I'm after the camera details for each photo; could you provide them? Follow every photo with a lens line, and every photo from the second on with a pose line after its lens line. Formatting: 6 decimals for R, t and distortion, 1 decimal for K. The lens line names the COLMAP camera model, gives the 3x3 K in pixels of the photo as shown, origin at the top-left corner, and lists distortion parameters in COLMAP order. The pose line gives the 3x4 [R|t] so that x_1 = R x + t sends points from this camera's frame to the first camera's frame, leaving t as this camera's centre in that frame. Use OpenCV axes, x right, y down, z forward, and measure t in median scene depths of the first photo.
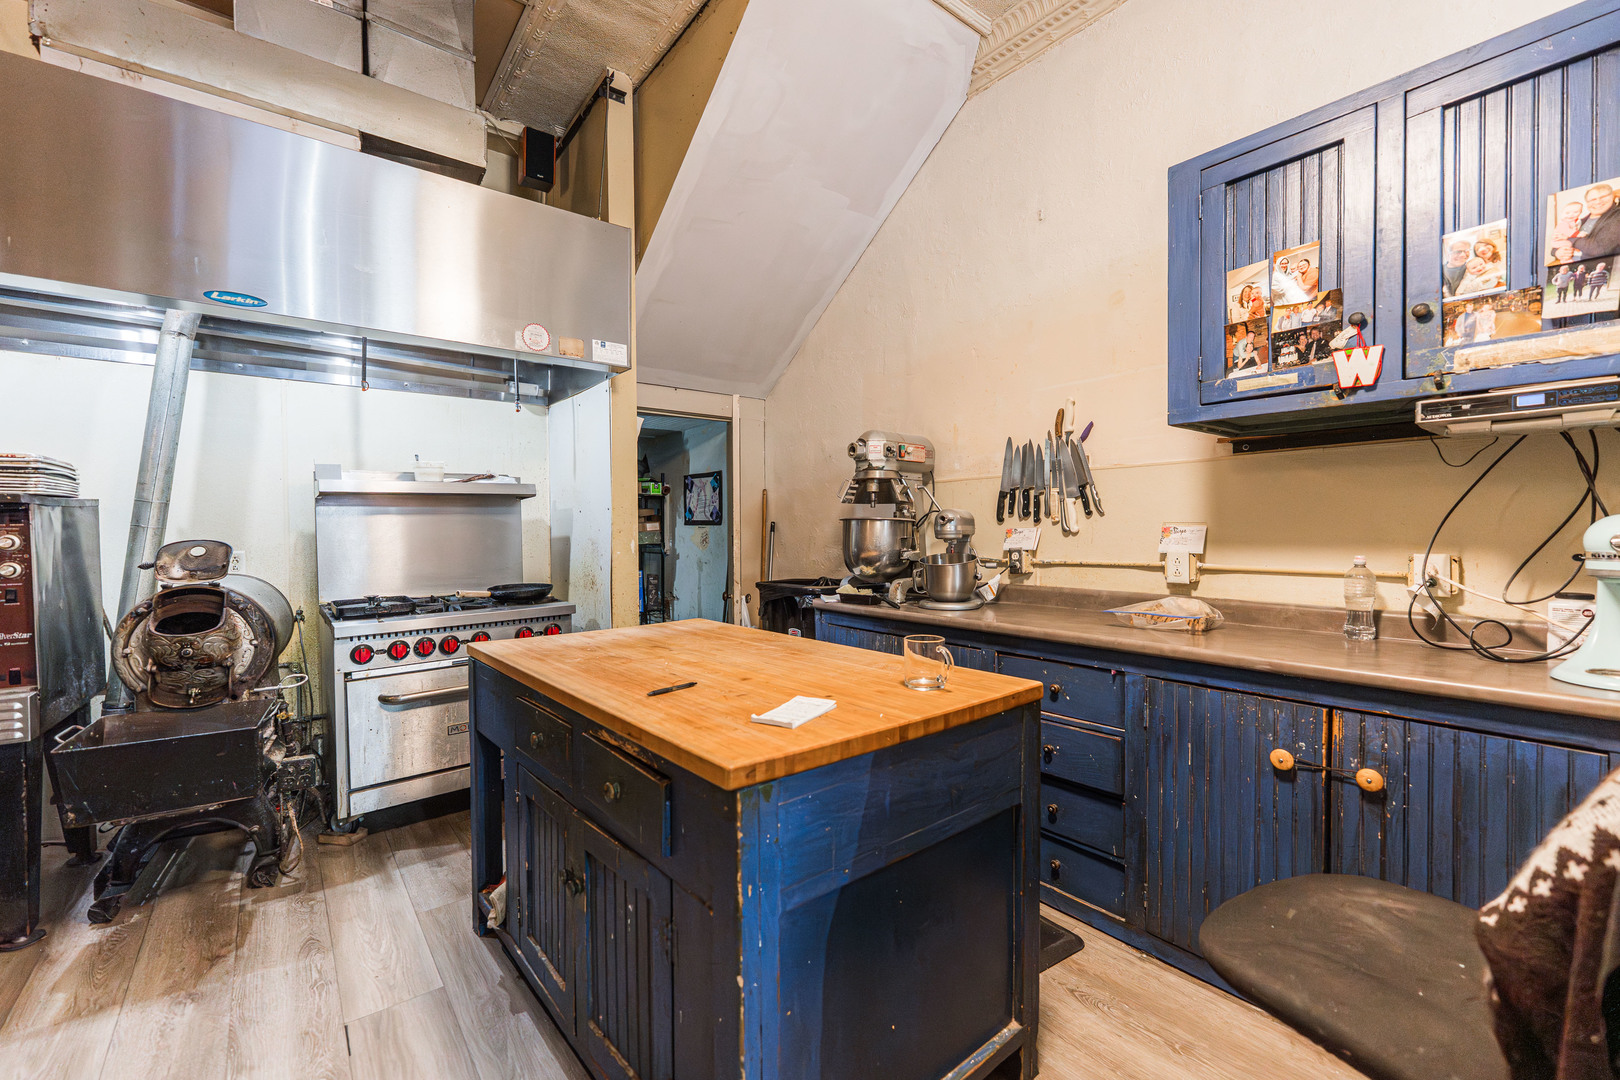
lens RADIAL K [[702.9, 0, 811.4], [0, 702.9, 545.4], [0, 0, 1]] dist [-0.000806, 0.000341]
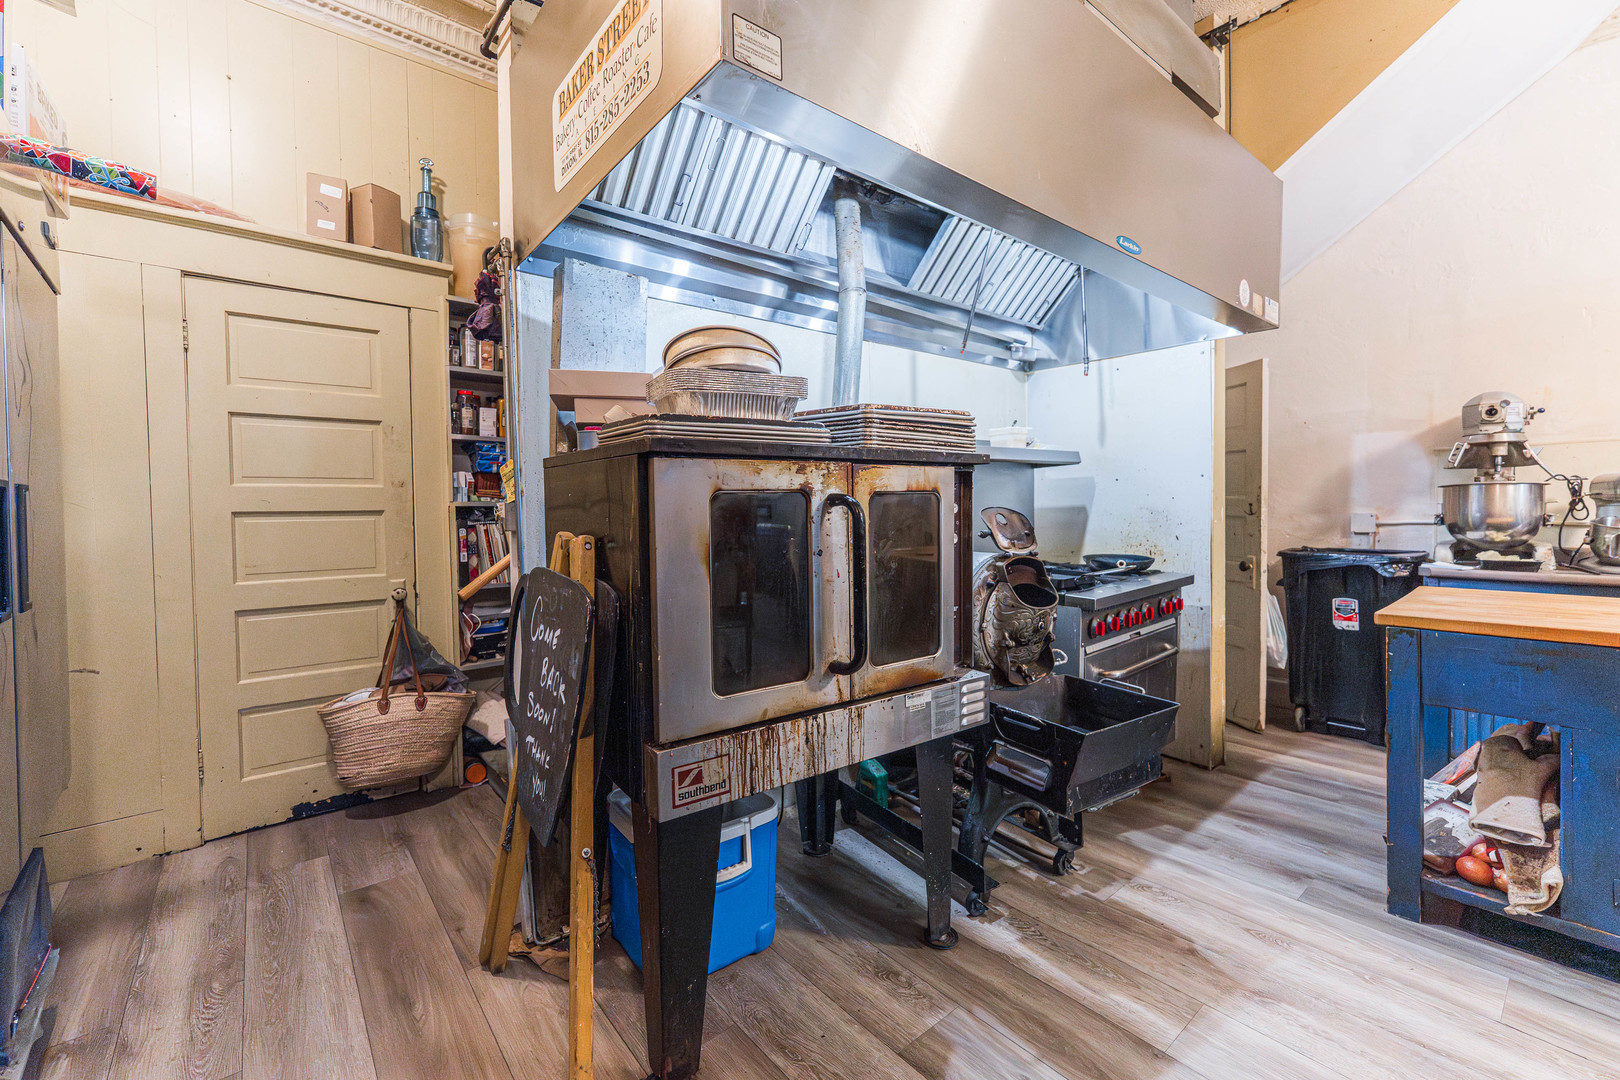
lens RADIAL K [[702.9, 0, 815.1], [0, 702.9, 523.5], [0, 0, 1]] dist [-0.000806, 0.000341]
pose [[0.999826, -0.016900, 0.007882, -0.980232], [0.016882, 0.999855, 0.002356, -0.000255], [-0.007921, -0.002222, 0.999966, 0.039325]]
